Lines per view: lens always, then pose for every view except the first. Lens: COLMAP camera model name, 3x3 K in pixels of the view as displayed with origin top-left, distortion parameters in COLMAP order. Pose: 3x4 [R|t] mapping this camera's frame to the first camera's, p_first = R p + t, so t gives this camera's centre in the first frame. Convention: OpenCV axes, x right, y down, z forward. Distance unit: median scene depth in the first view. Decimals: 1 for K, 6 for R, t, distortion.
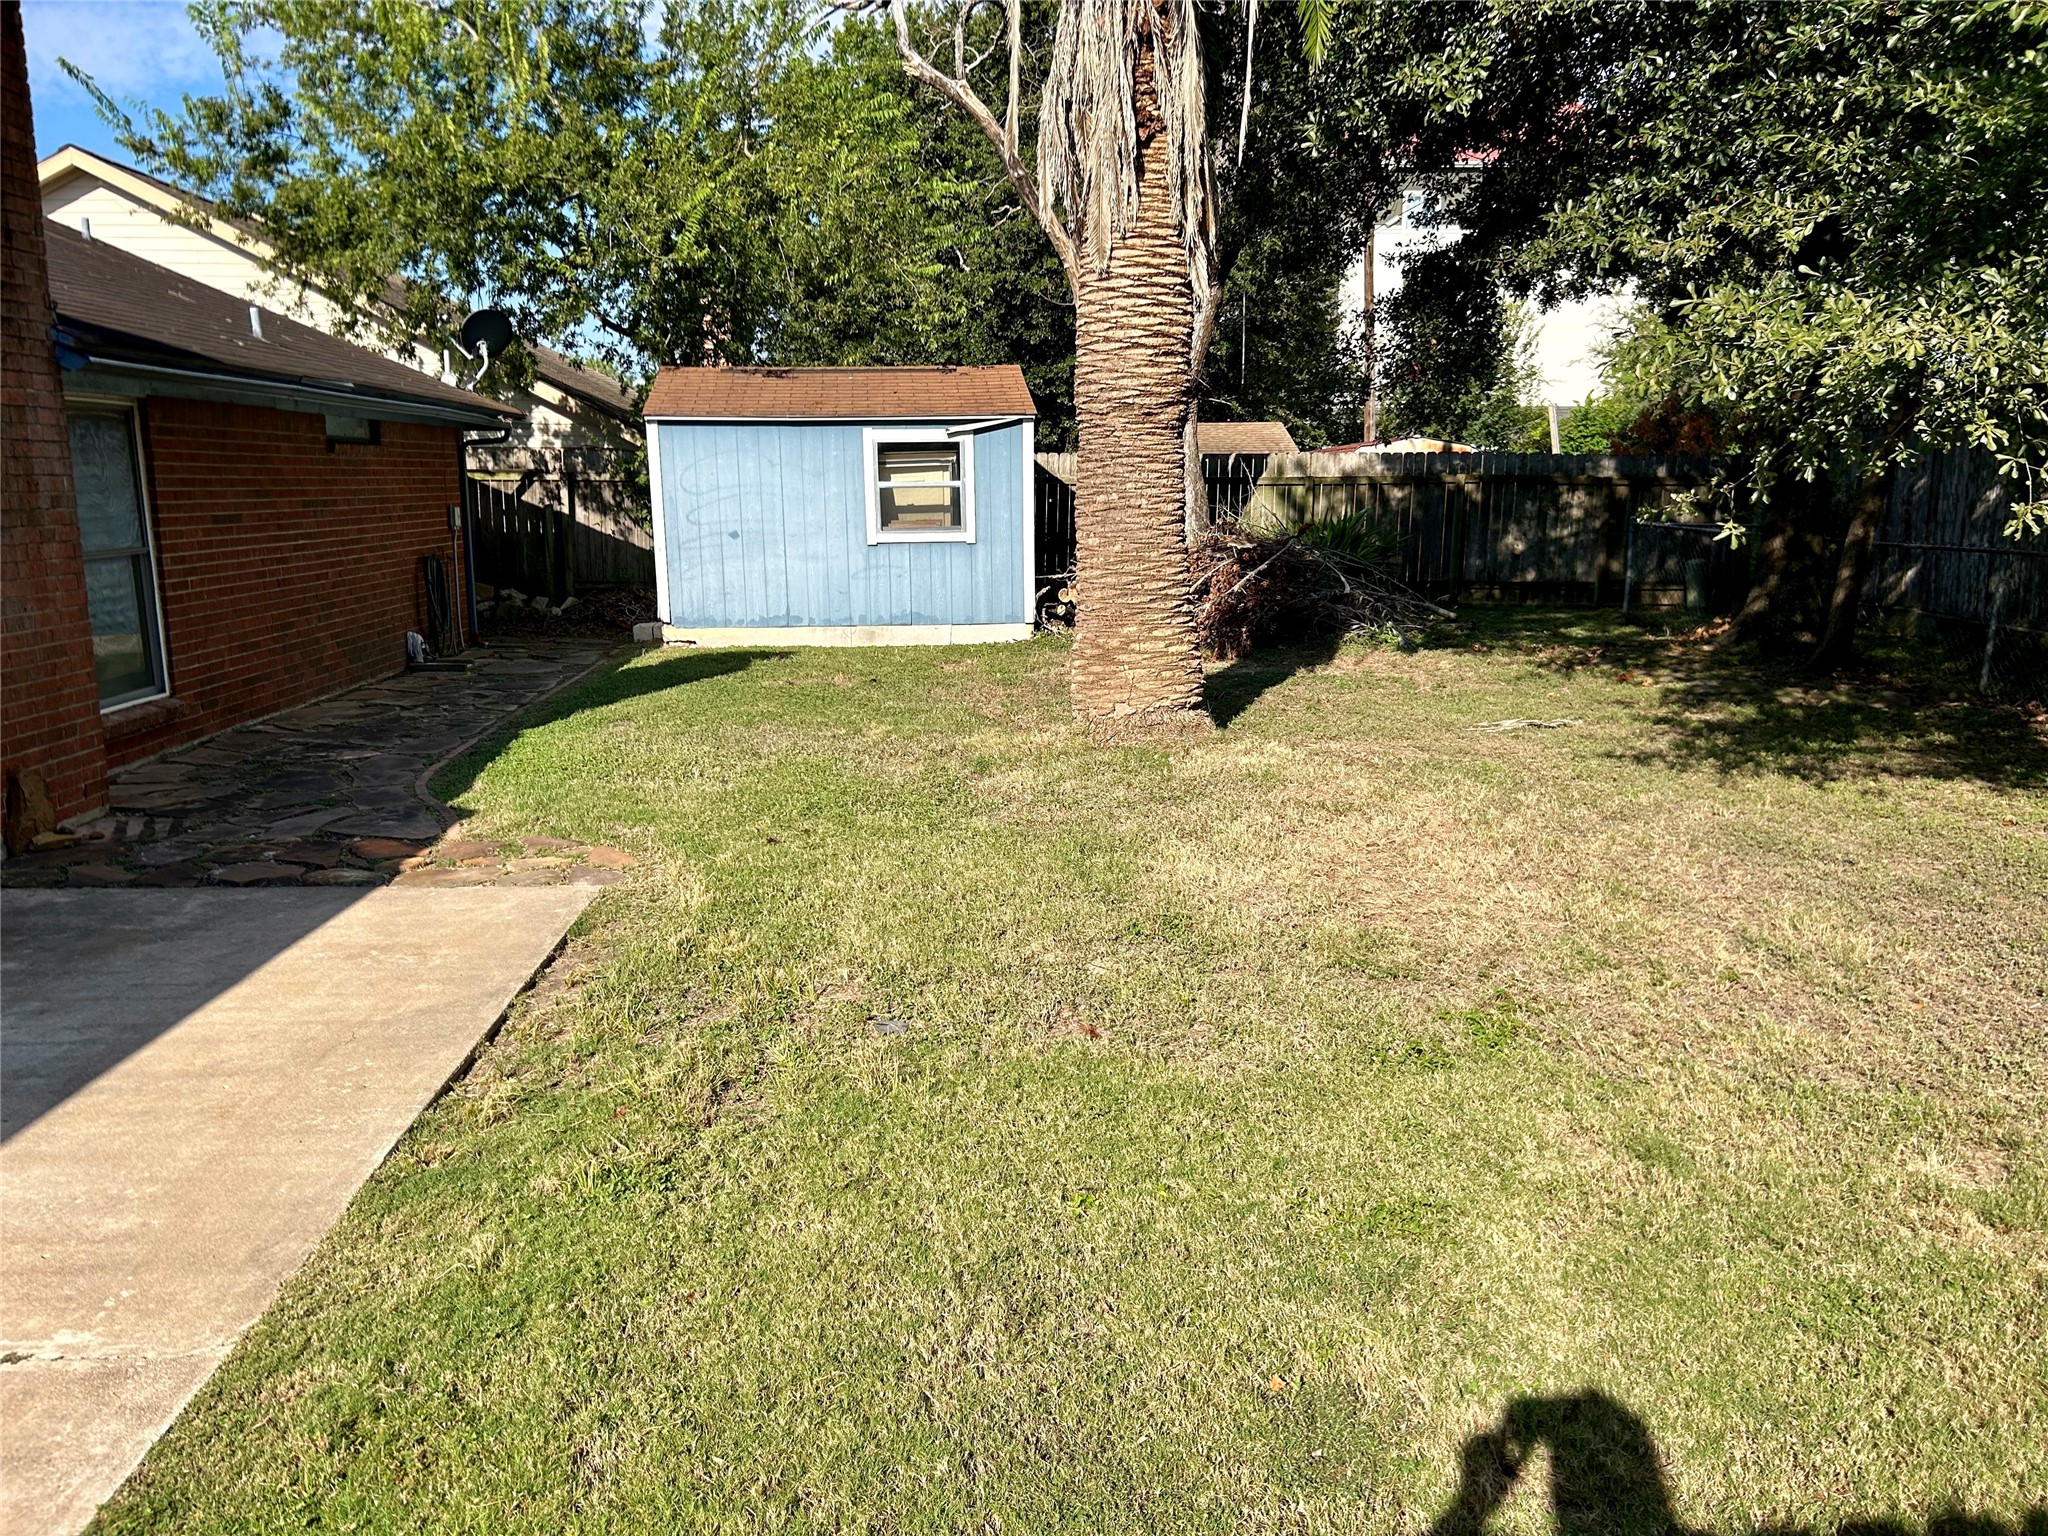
lens RADIAL K [[1546.0, 0, 1024.0], [0, 1546.0, 768.0], [0, 0, 1]] dist [0.088099, -0.002983]
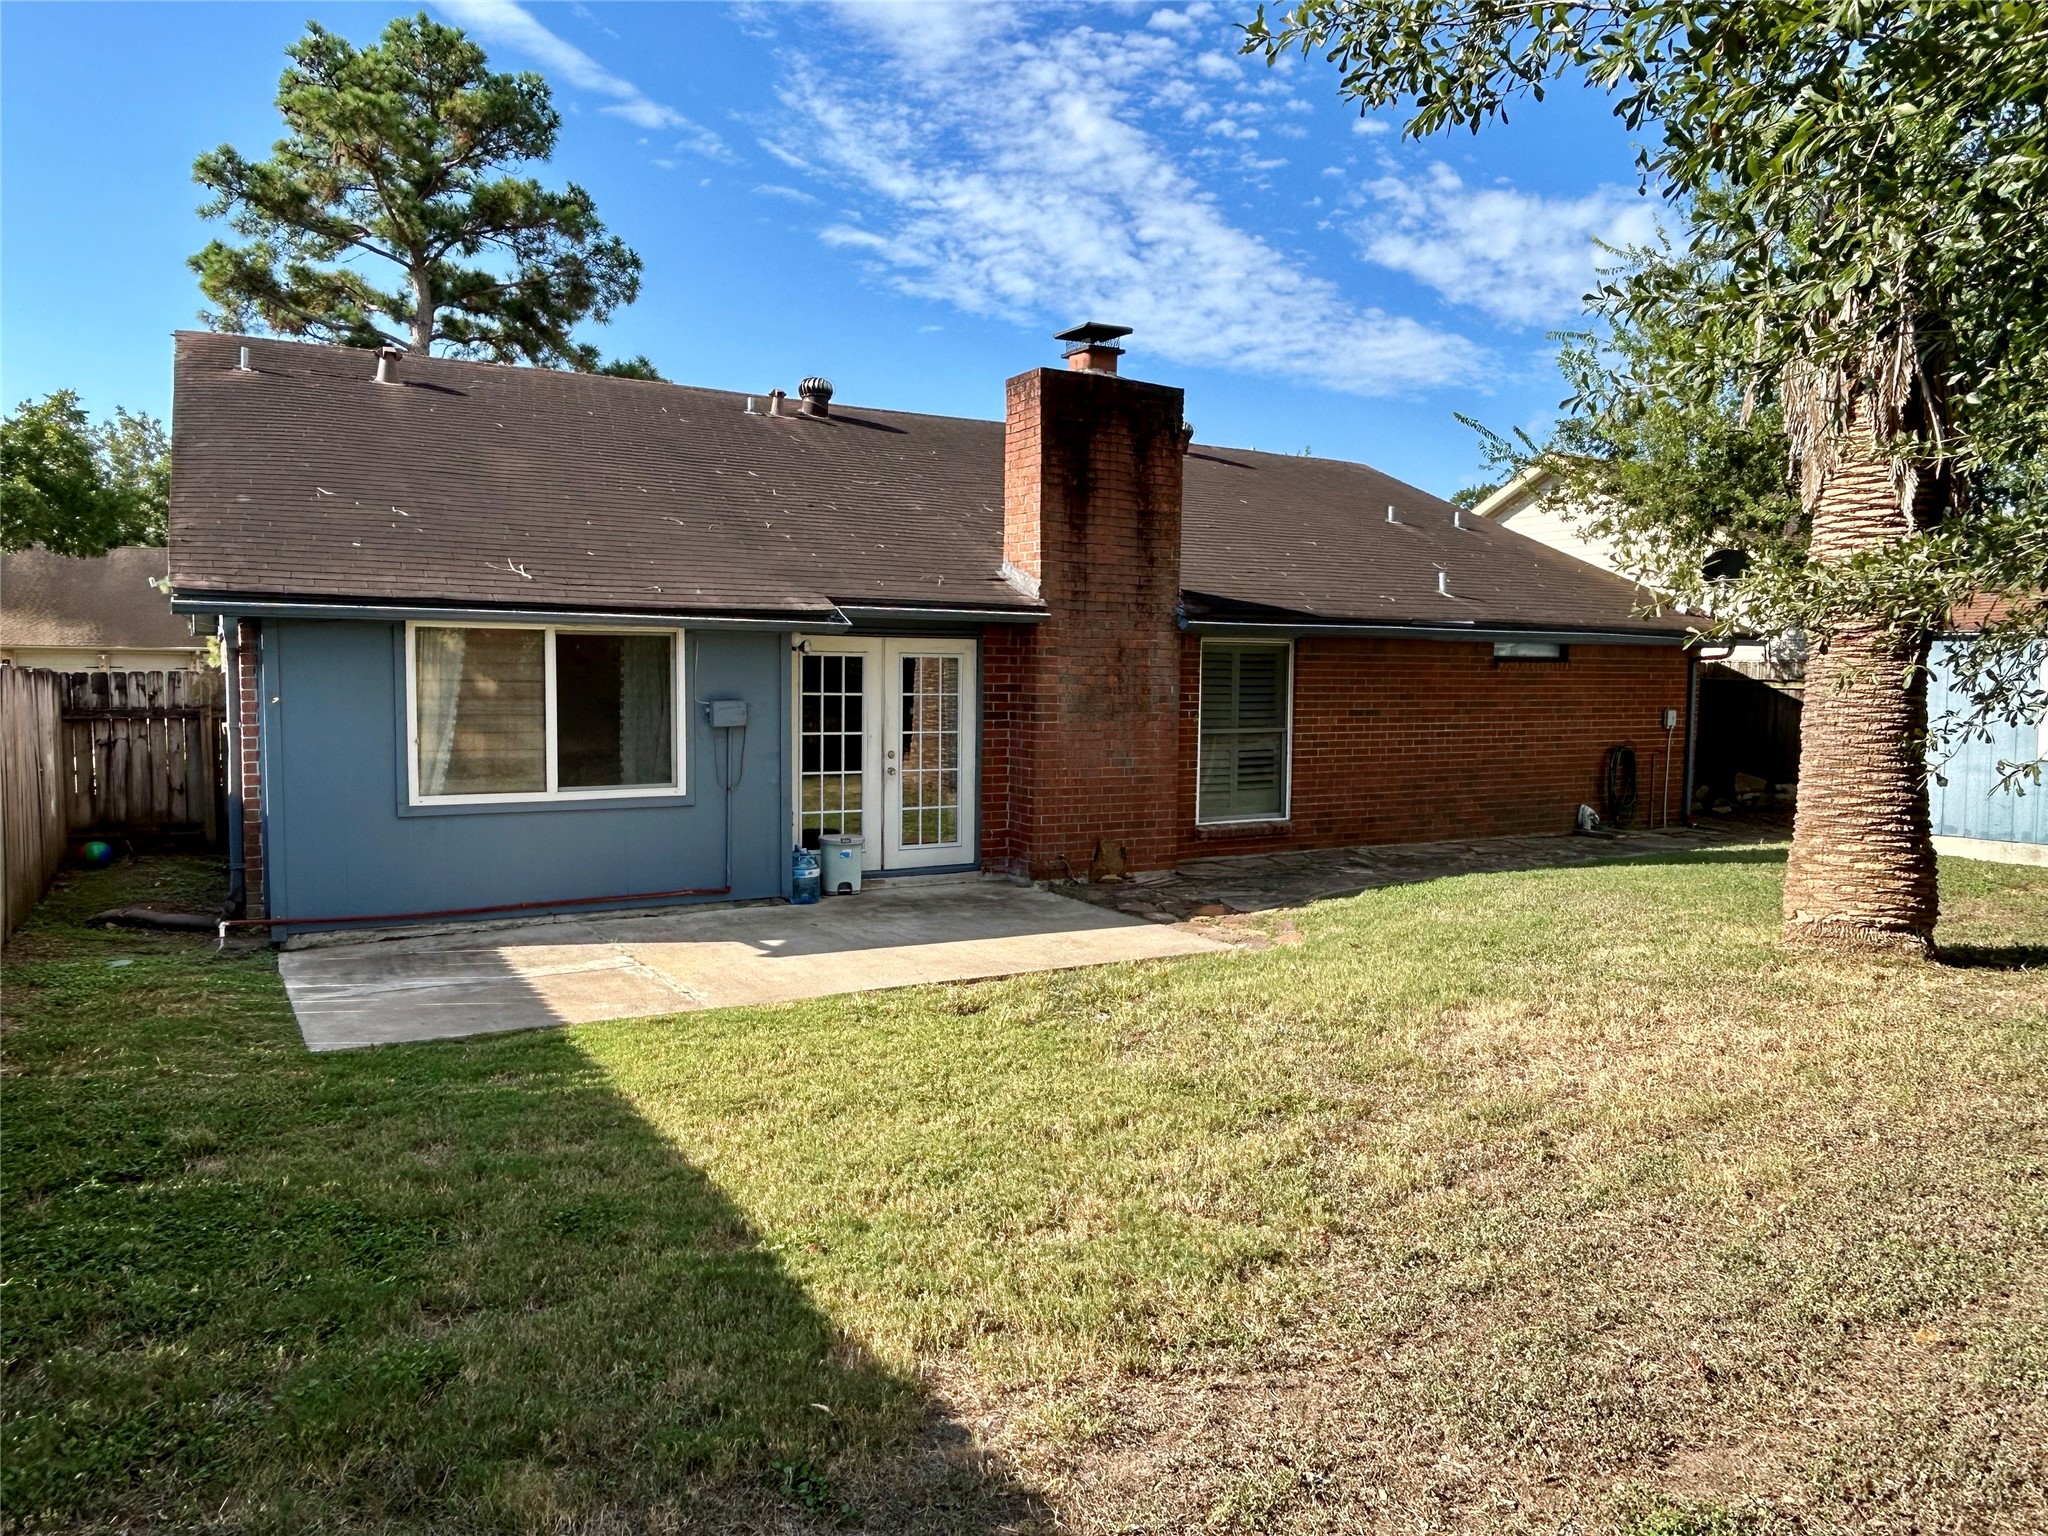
lens RADIAL K [[1389.6, 0, 1012.0], [0, 1389.6, 770.6], [0, 0, 1]] dist [0.001392, -0.005152]
pose [[0.479186, 0.071477, -0.874798, 0.620005], [-0.172793, 0.984856, -0.014181, -0.029622], [0.860537, 0.157954, 0.484280, 0.080004]]
